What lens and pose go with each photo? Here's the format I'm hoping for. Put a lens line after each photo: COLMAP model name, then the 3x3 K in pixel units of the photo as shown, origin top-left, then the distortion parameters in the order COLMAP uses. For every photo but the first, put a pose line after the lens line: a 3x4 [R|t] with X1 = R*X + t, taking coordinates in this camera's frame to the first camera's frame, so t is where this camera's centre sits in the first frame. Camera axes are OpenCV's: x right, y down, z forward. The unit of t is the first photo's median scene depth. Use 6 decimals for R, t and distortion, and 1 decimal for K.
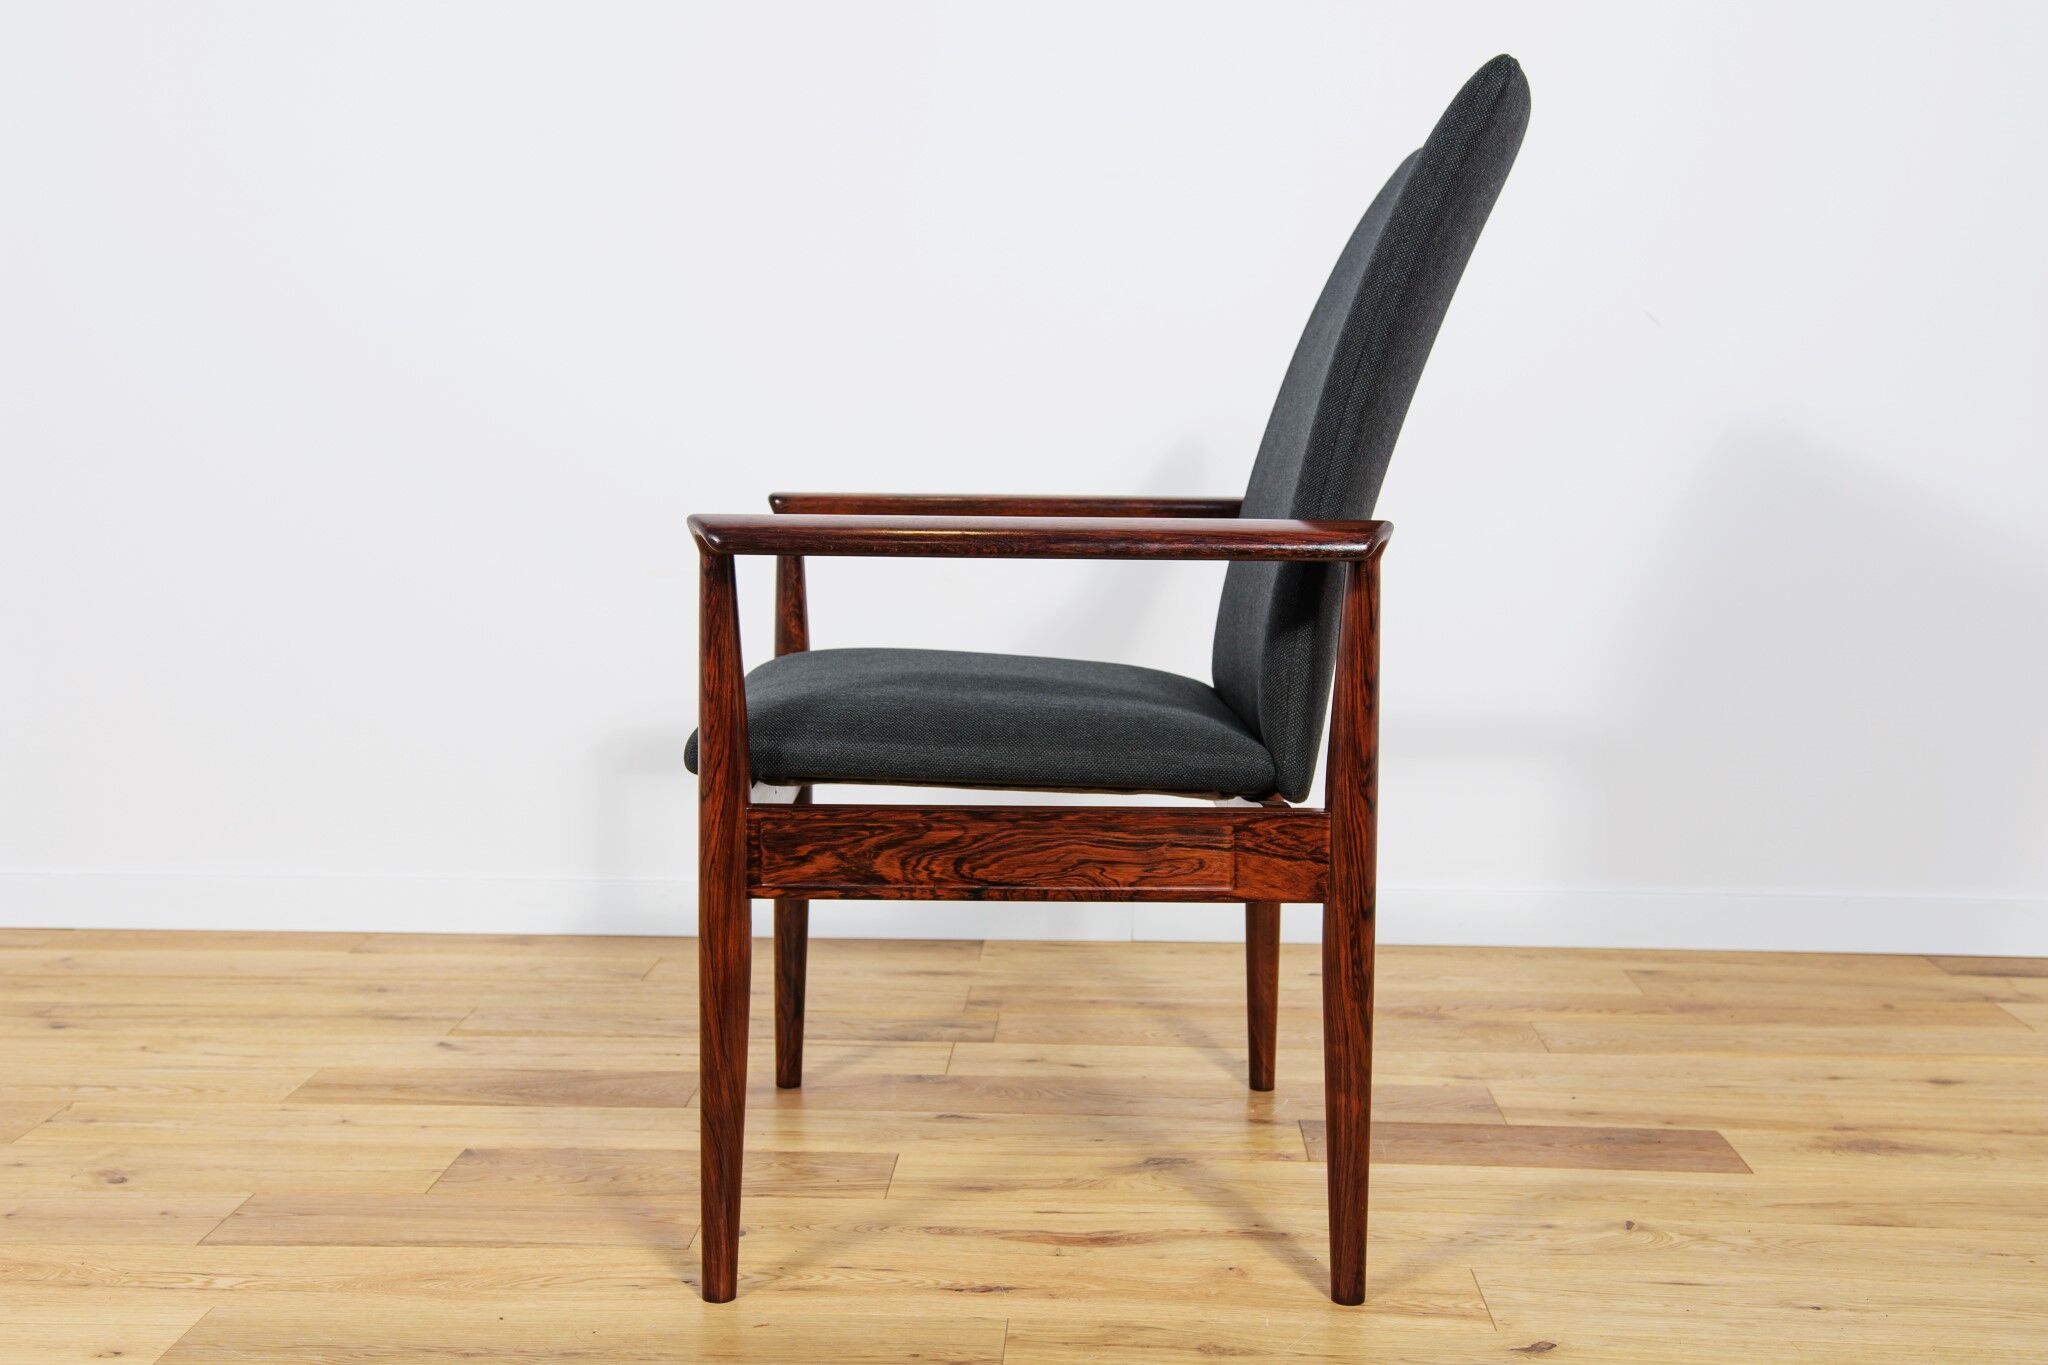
lens RADIAL K [[2334.6, 0, 1024.0], [0, 2334.6, 682.5], [0, 0, 1]] dist [0.003179, 0.157863]
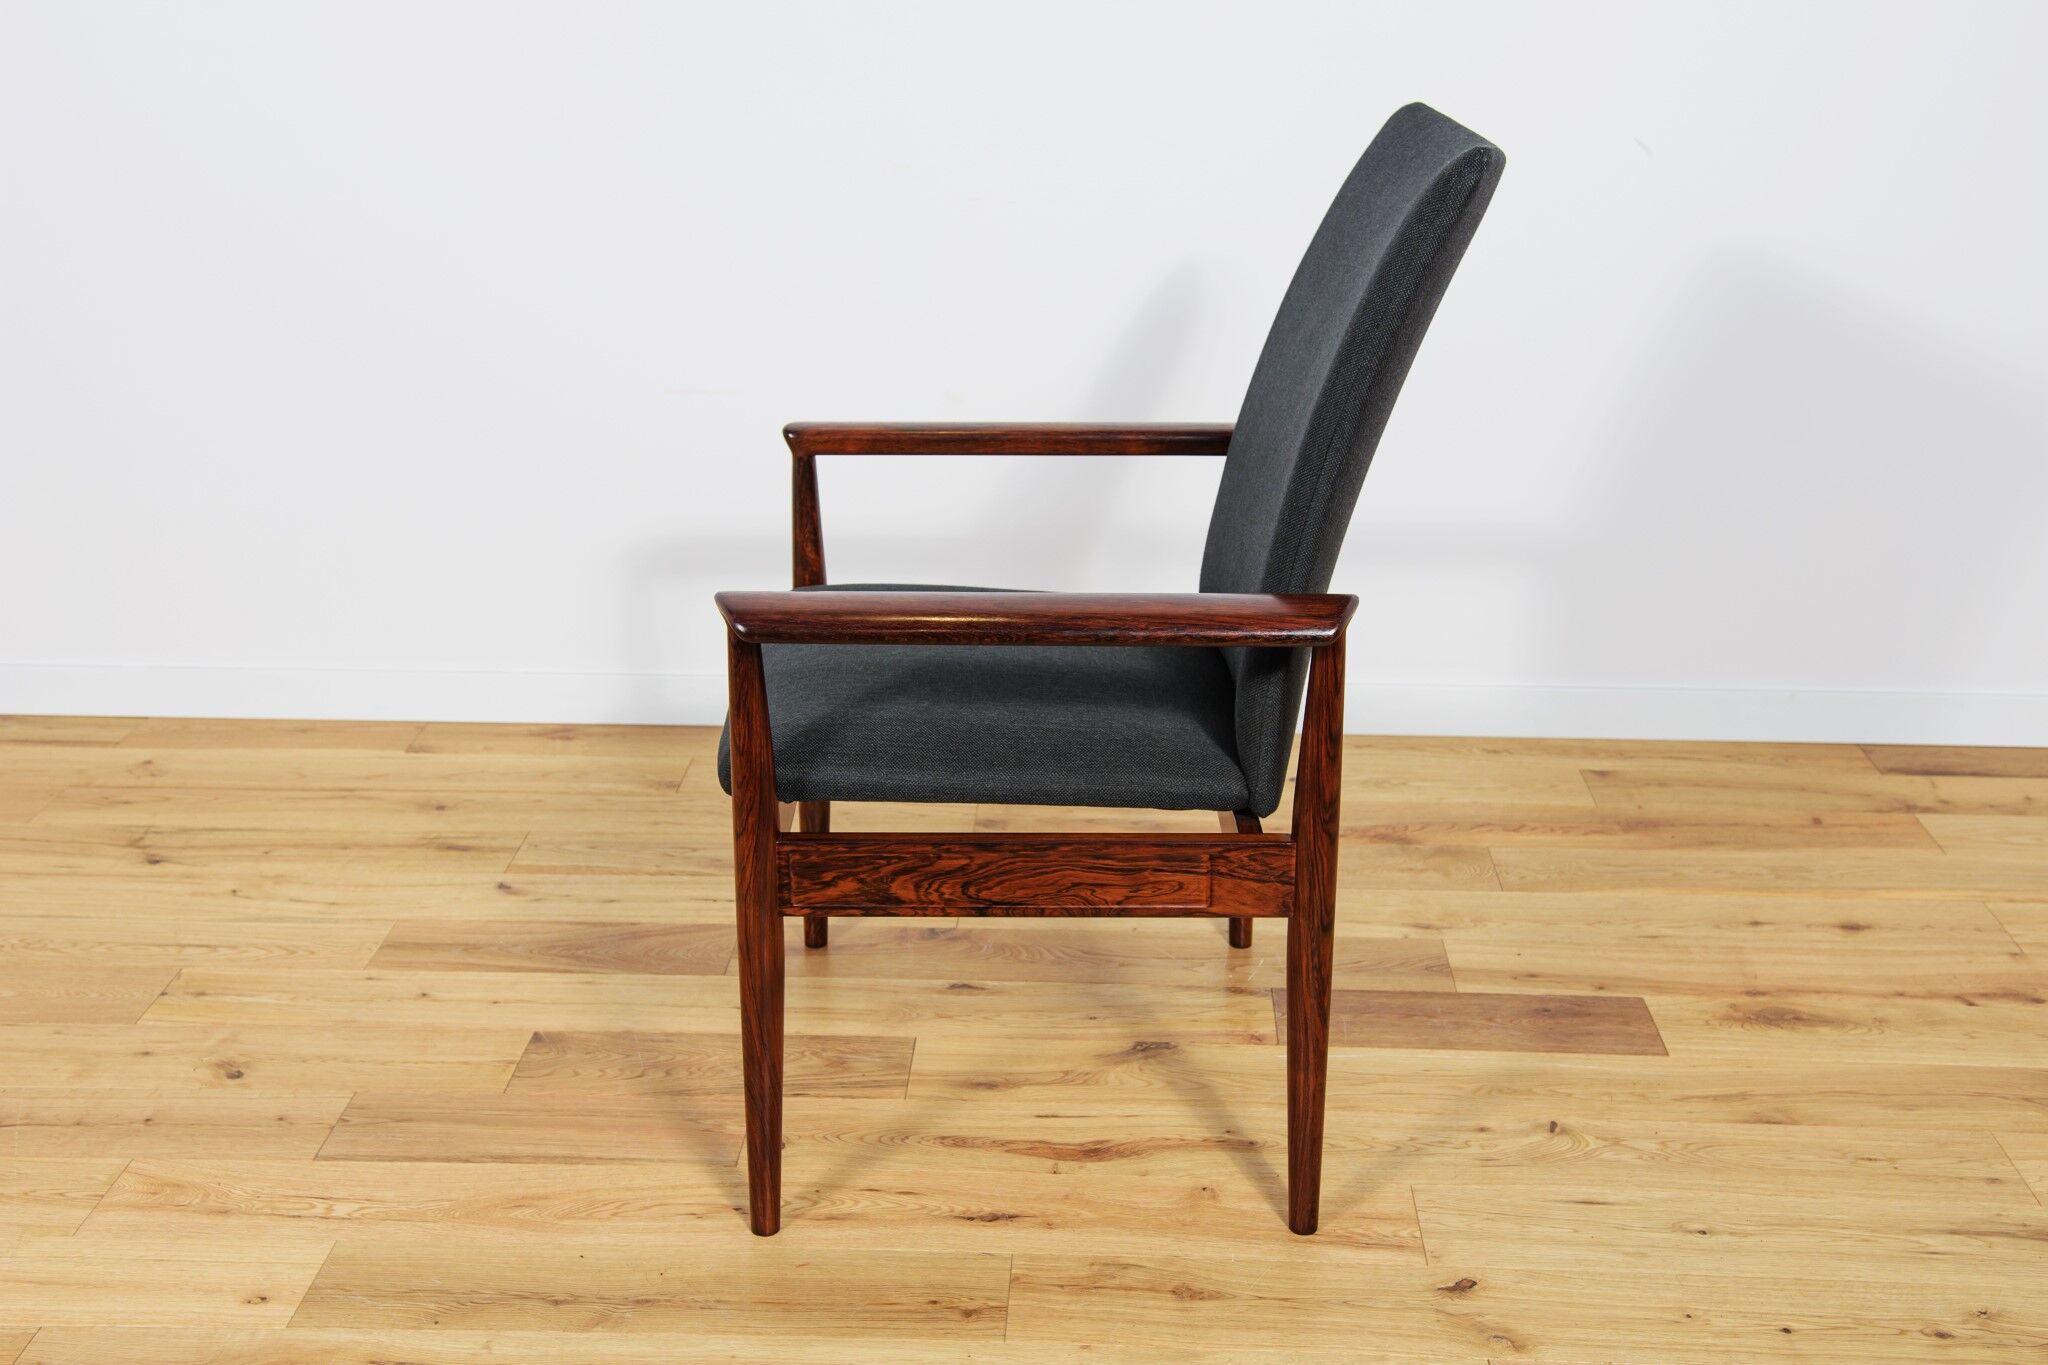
lens RADIAL K [[2334.6, 0, 1024.0], [0, 2334.6, 682.5], [0, 0, 1]] dist [0.003179, 0.157863]
pose [[0.999977, -0.004711, -0.004974, 0.005560], [0.005757, 0.971431, 0.237252, -0.254978], [0.003714, -0.237275, 0.971435, -0.065054]]
